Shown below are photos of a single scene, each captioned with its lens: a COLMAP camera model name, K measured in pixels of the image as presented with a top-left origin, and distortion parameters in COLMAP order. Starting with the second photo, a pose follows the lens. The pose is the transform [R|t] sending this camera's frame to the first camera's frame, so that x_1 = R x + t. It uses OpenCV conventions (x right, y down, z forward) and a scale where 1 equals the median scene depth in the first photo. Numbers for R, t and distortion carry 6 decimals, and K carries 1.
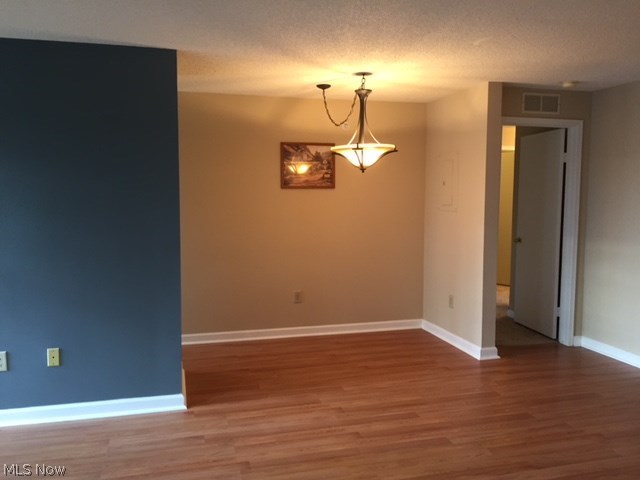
lens RADIAL K [[546.2, 0, 318.1], [0, 546.2, 239.7], [0, 0, 1]] dist [0.069154, -0.082412]
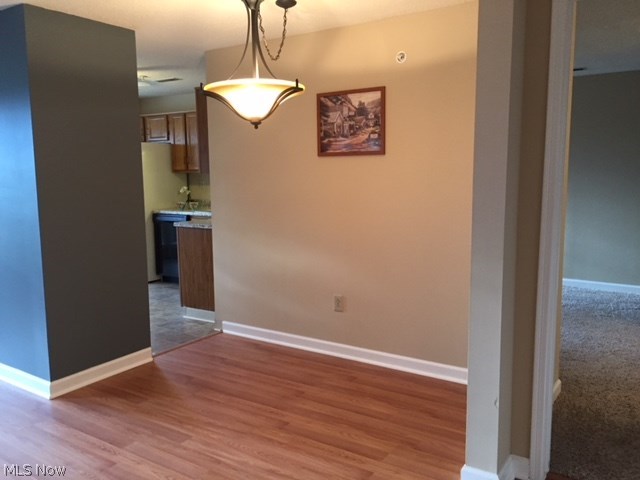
lens RADIAL K [[546.2, 0, 321.3], [0, 546.2, 238.7], [0, 0, 1]] dist [0.069154, -0.082412]
pose [[0.664562, 0.086763, -0.742179, 0.574101], [-0.052563, 0.996204, 0.069392, -0.038427], [0.745382, -0.007104, 0.666599, 0.573261]]
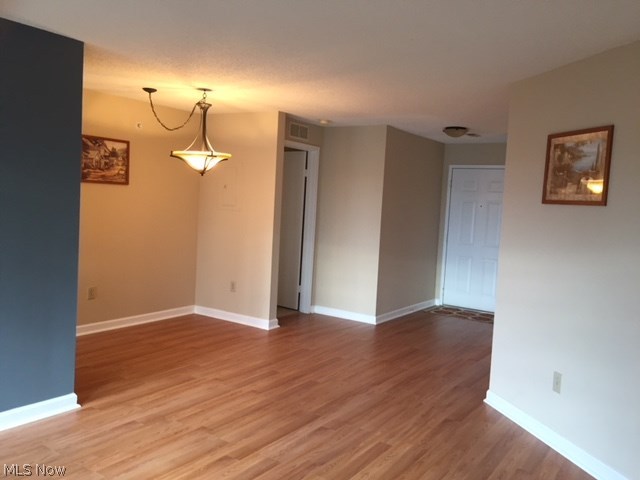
lens RADIAL K [[546.2, 0, 316.6], [0, 546.2, 239.3], [0, 0, 1]] dist [0.069154, -0.082412]
pose [[0.753112, -0.006725, 0.657858, -0.449984], [0.001953, 0.999966, 0.007987, 0.001004], [-0.657889, -0.004731, 0.753100, -0.014832]]
